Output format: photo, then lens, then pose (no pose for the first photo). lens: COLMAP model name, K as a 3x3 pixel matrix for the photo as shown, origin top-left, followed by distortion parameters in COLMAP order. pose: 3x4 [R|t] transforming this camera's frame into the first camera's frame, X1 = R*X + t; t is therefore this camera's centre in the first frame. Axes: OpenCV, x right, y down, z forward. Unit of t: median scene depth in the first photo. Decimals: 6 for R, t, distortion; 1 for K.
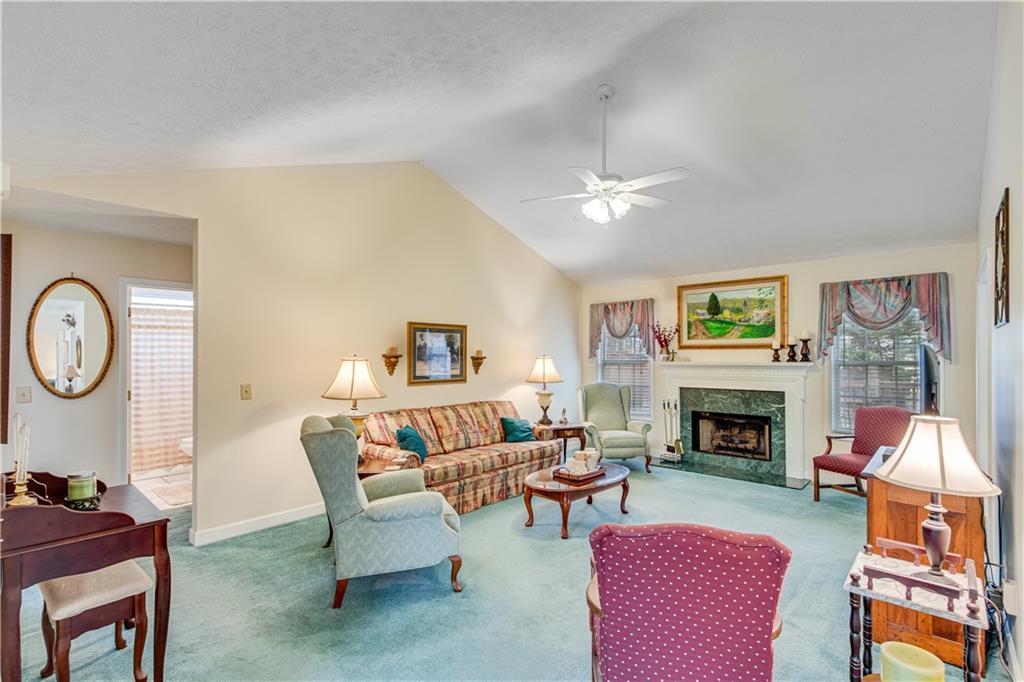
lens RADIAL K [[469.8, 0, 497.9], [0, 469.8, 350.2], [0, 0, 1]] dist [0.000211, -0.000150]
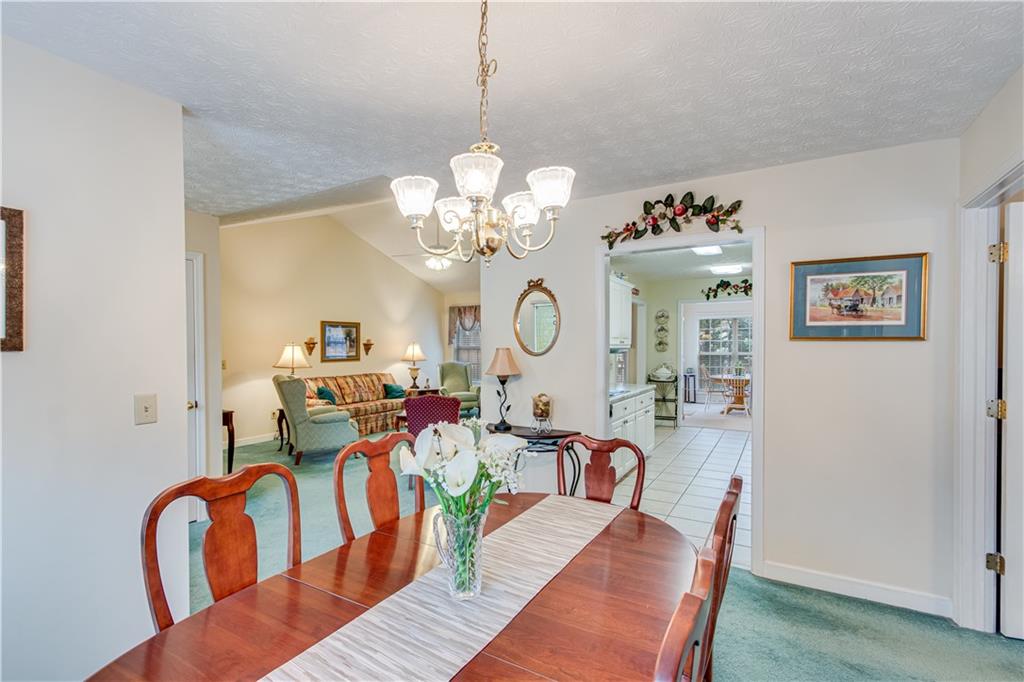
lens RADIAL K [[469.8, 0, 497.9], [0, 469.8, 350.2], [0, 0, 1]] dist [0.000211, -0.000150]
pose [[0.974741, -0.001253, 0.223334, 0.028560], [-0.005220, 0.999583, 0.028392, -0.010708], [-0.223276, -0.028840, 0.974328, -0.583751]]
